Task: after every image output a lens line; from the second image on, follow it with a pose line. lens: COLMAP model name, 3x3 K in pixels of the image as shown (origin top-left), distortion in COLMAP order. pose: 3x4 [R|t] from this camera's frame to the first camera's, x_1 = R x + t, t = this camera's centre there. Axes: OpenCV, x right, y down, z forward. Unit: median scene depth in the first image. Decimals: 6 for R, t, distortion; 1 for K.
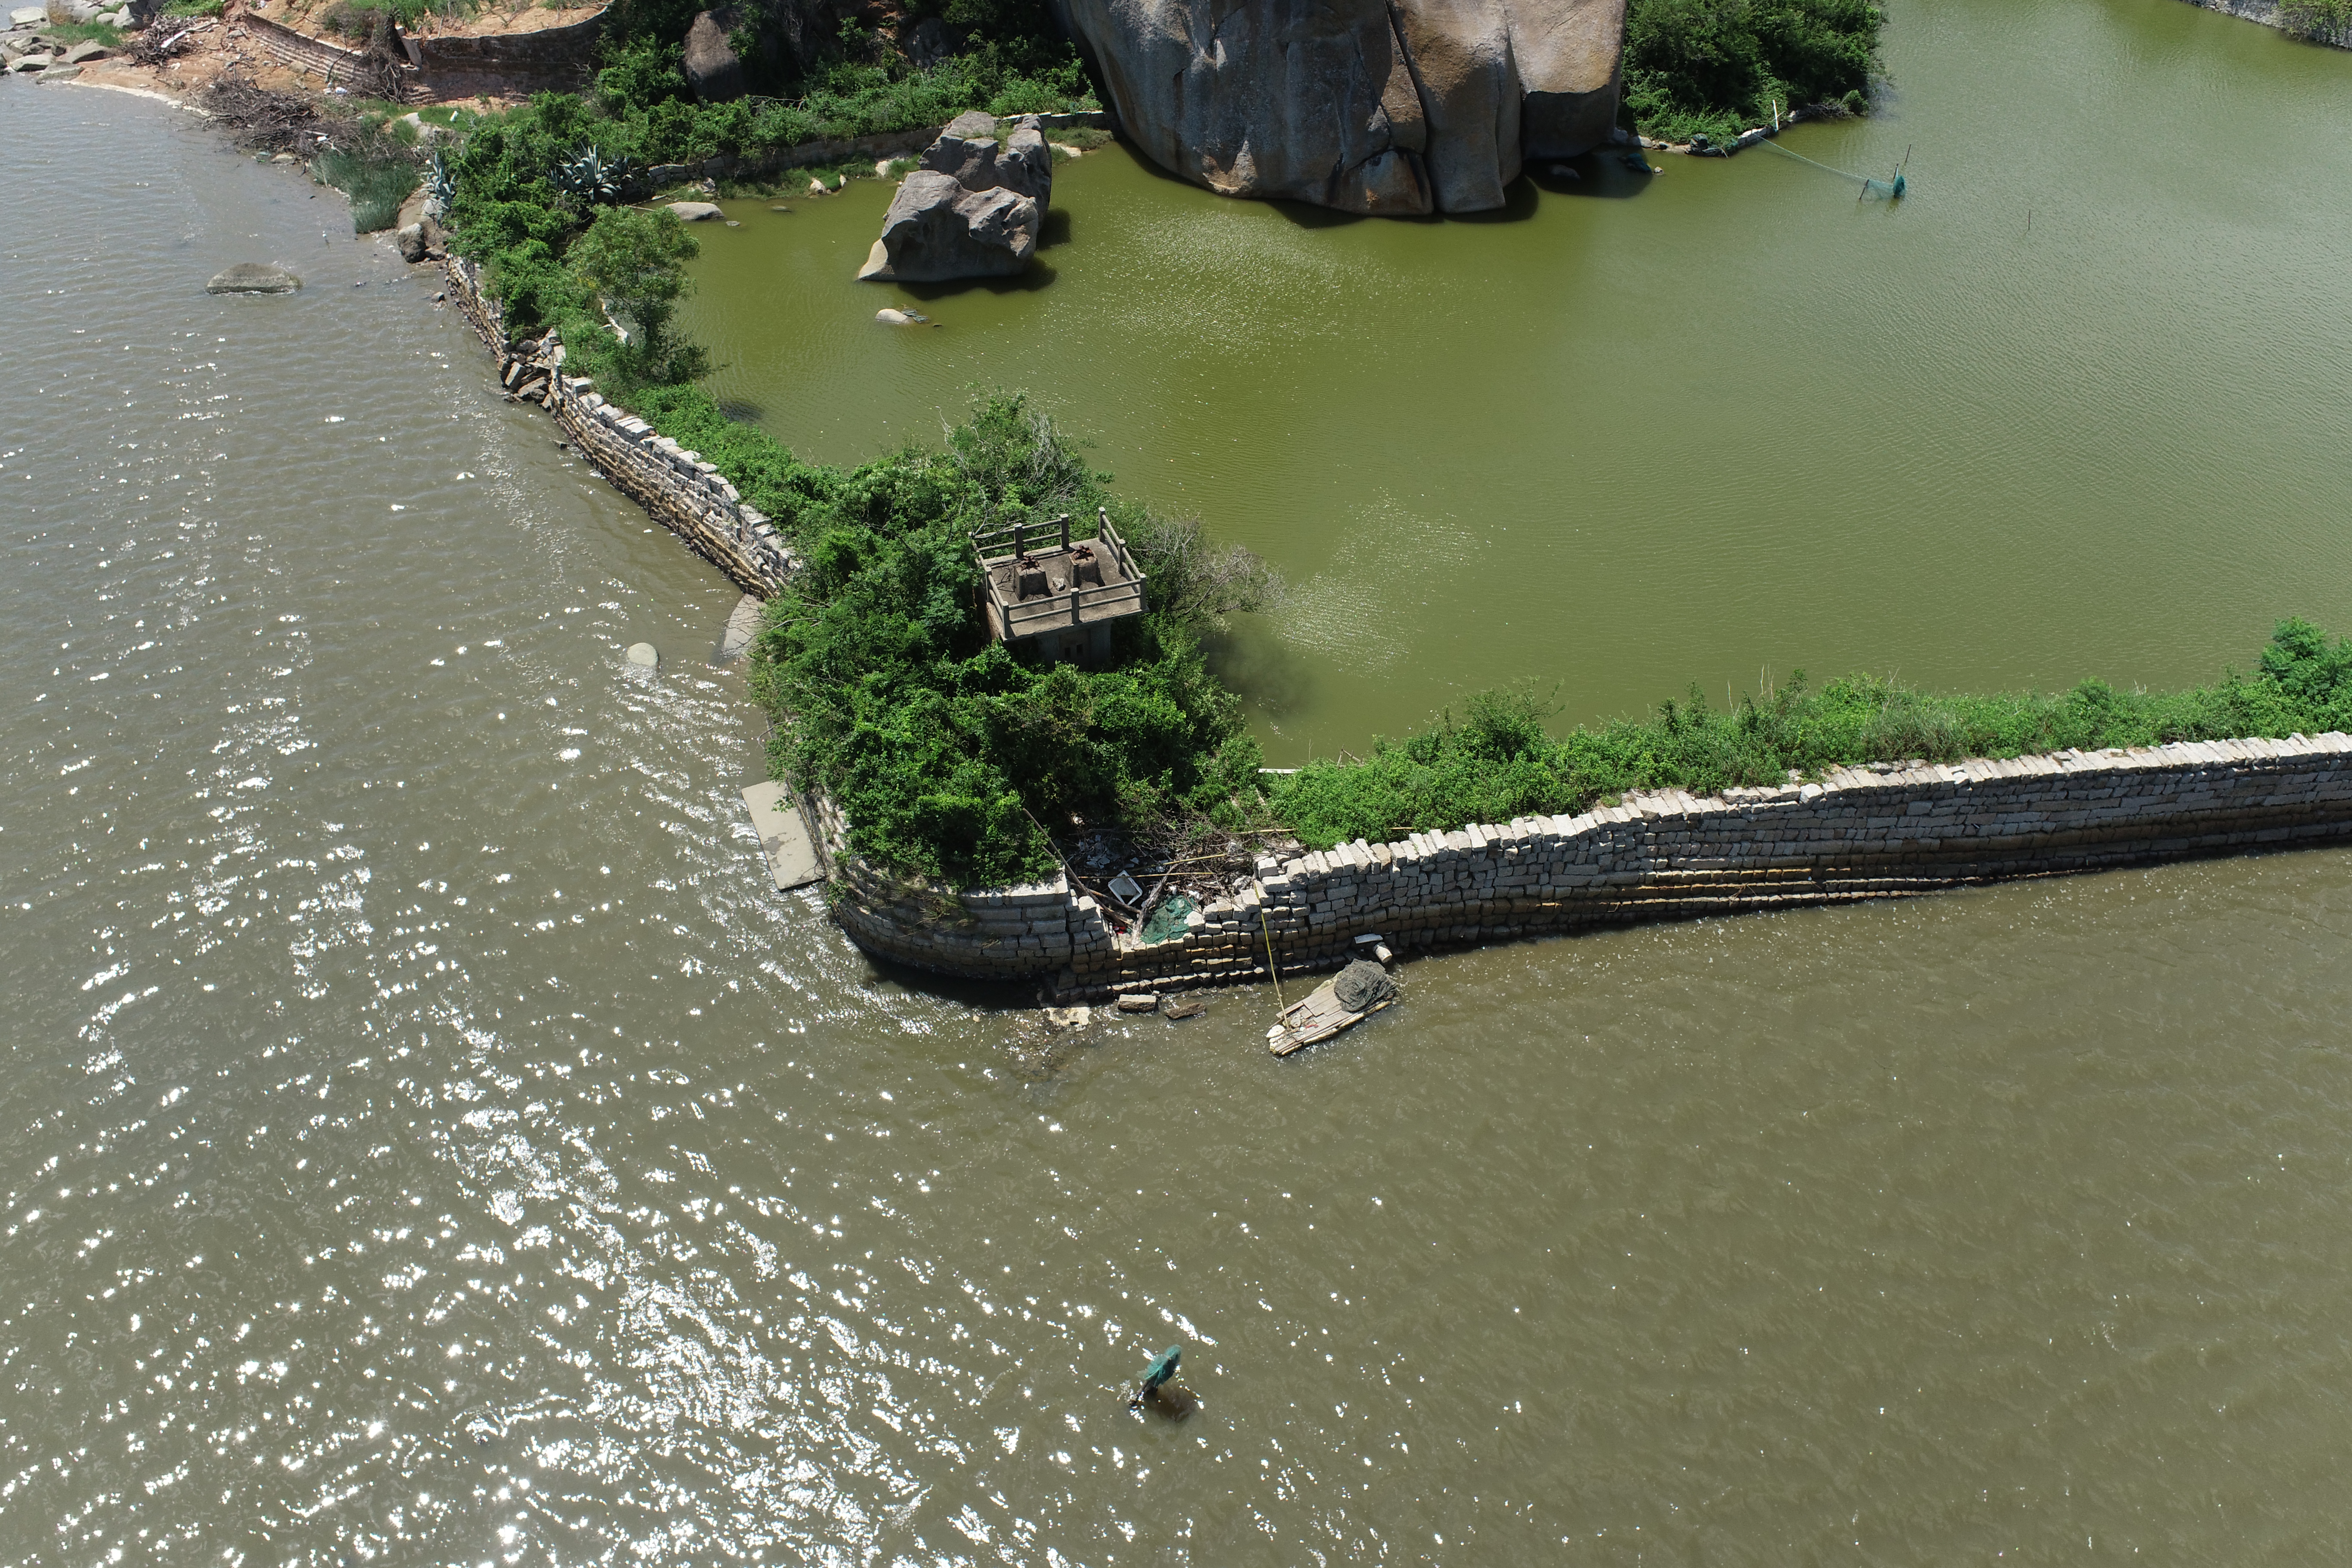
lens RADIAL K [[1582.1, 0, 1176.8], [0, 1582.1, 782.3], [0, 0, 1]] dist [-0.008797, 0.005180]
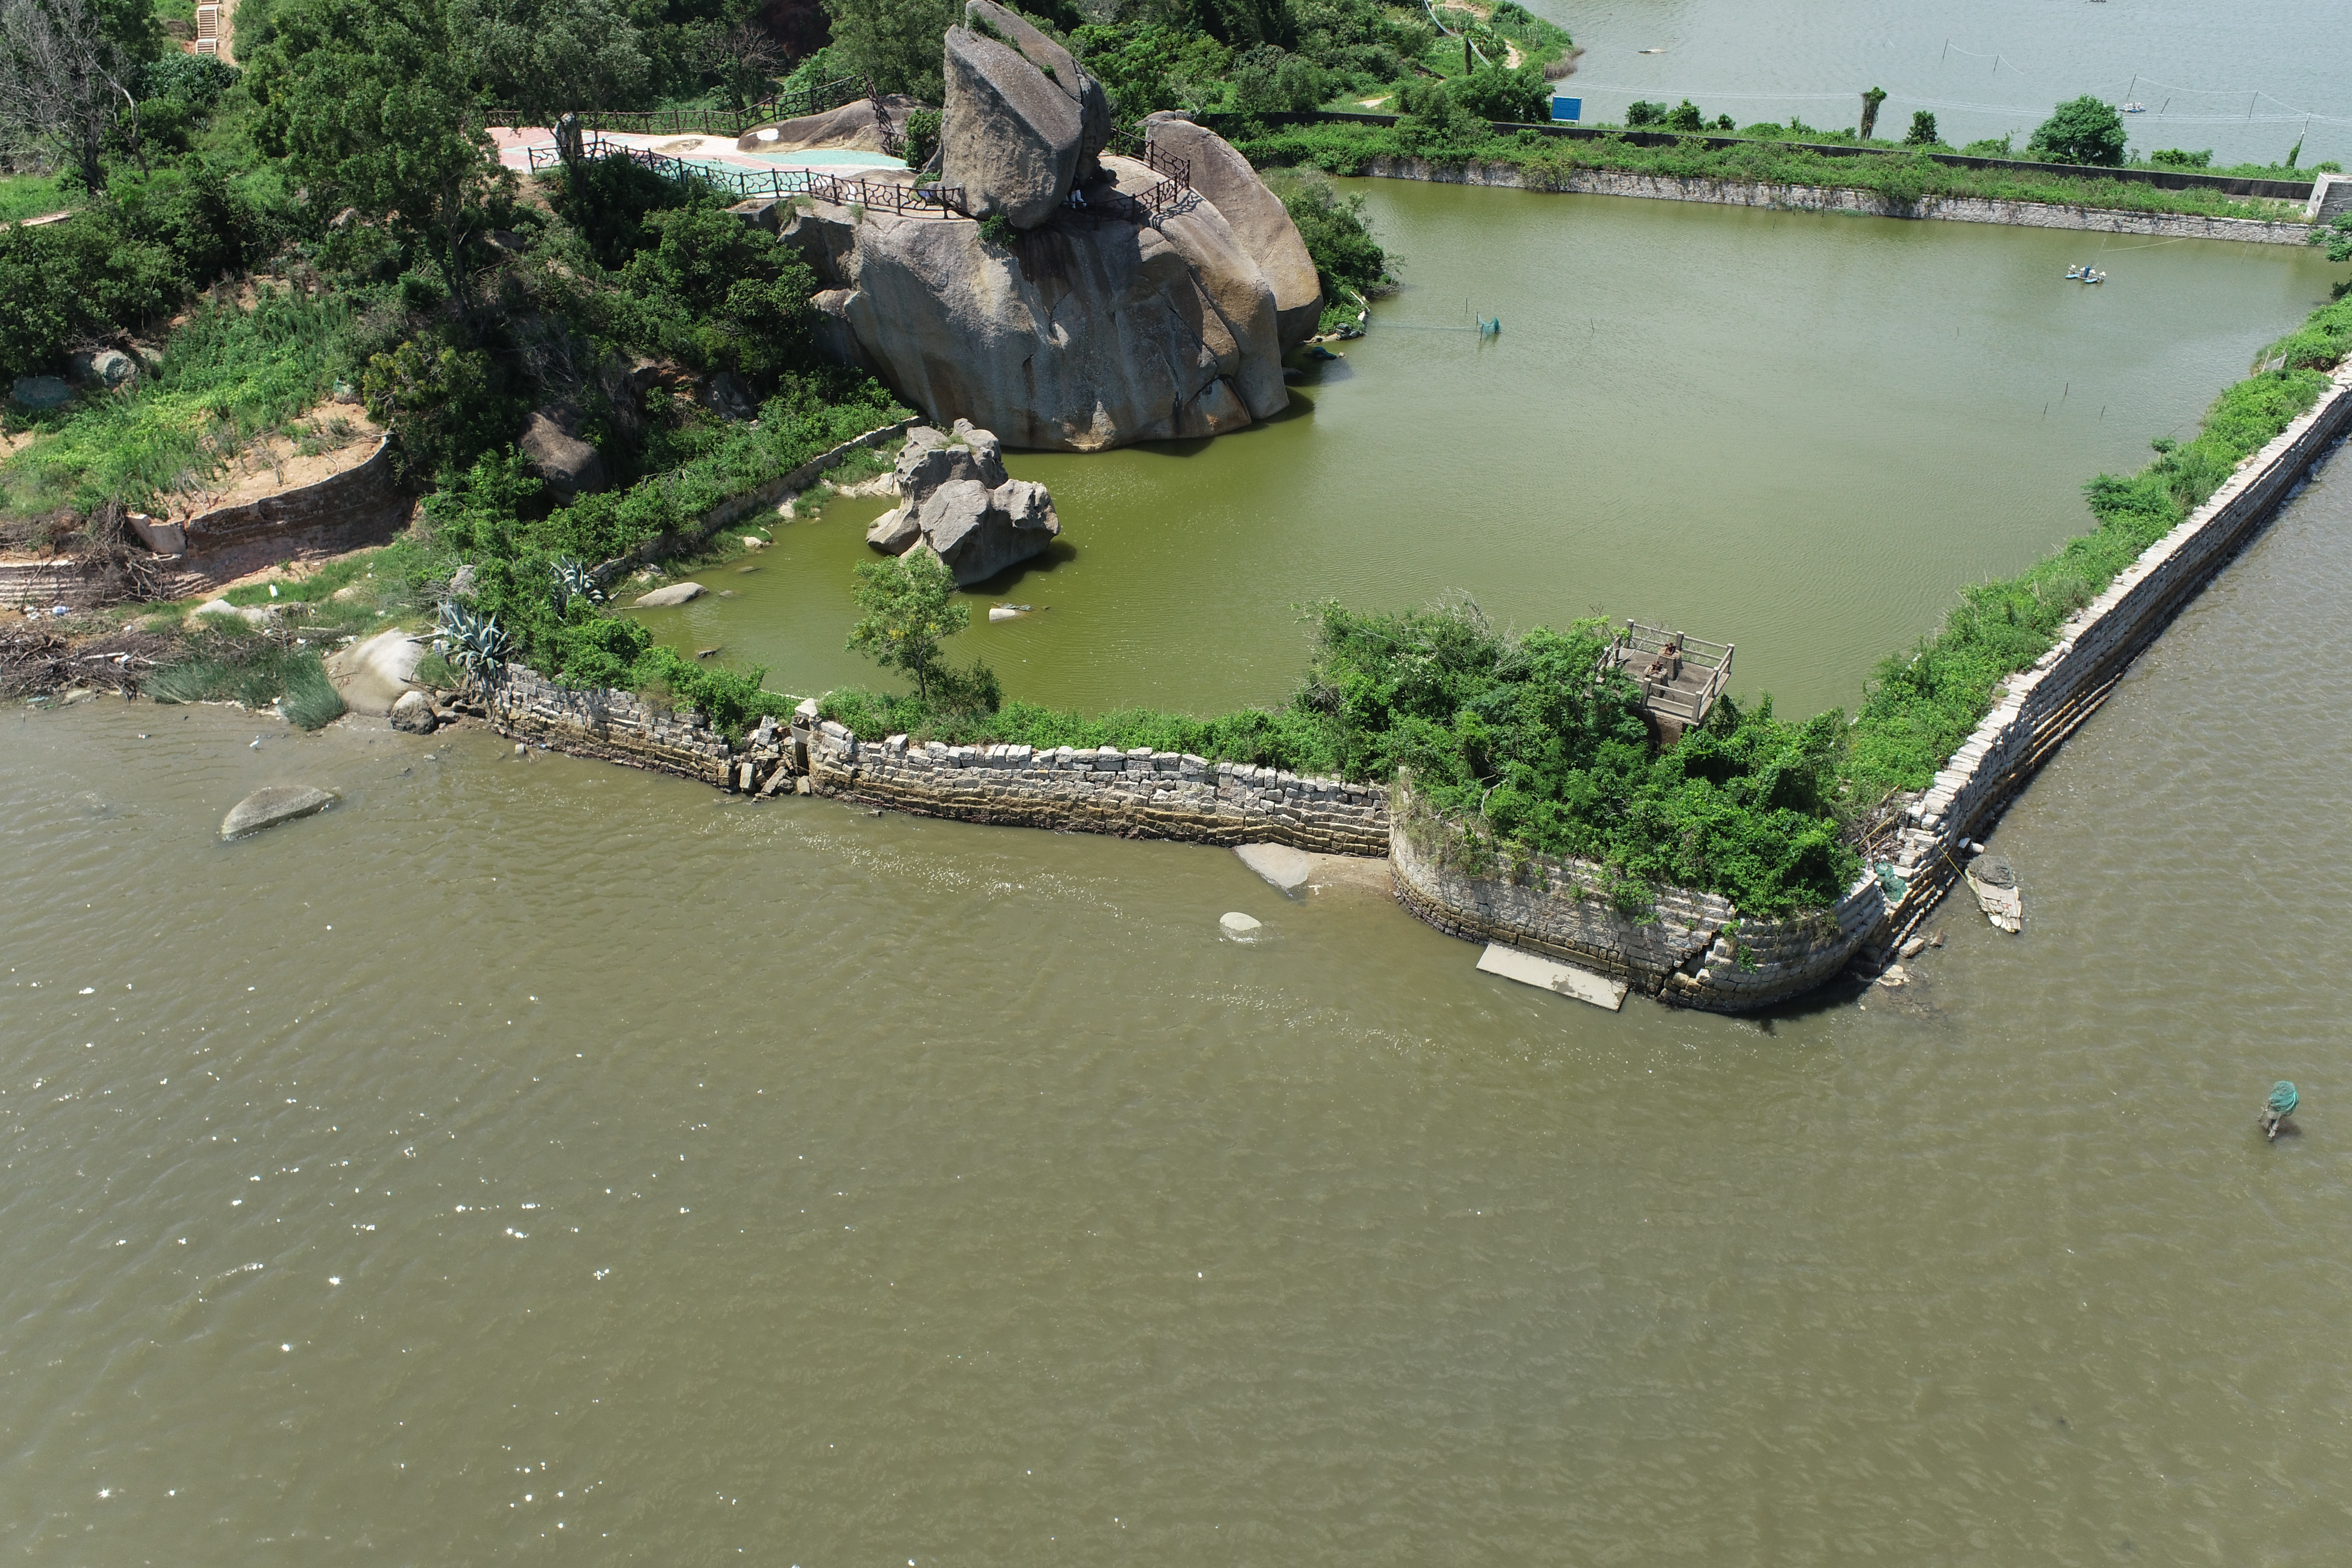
lens RADIAL K [[1582.1, 0, 1178.9], [0, 1582.1, 788.0], [0, 0, 1]] dist [-0.008797, 0.005180]
pose [[0.793704, -0.345197, 0.500873, -0.755564], [0.421837, 0.905587, -0.044338, -0.115866], [-0.438279, 0.246478, 0.864384, 0.107012]]
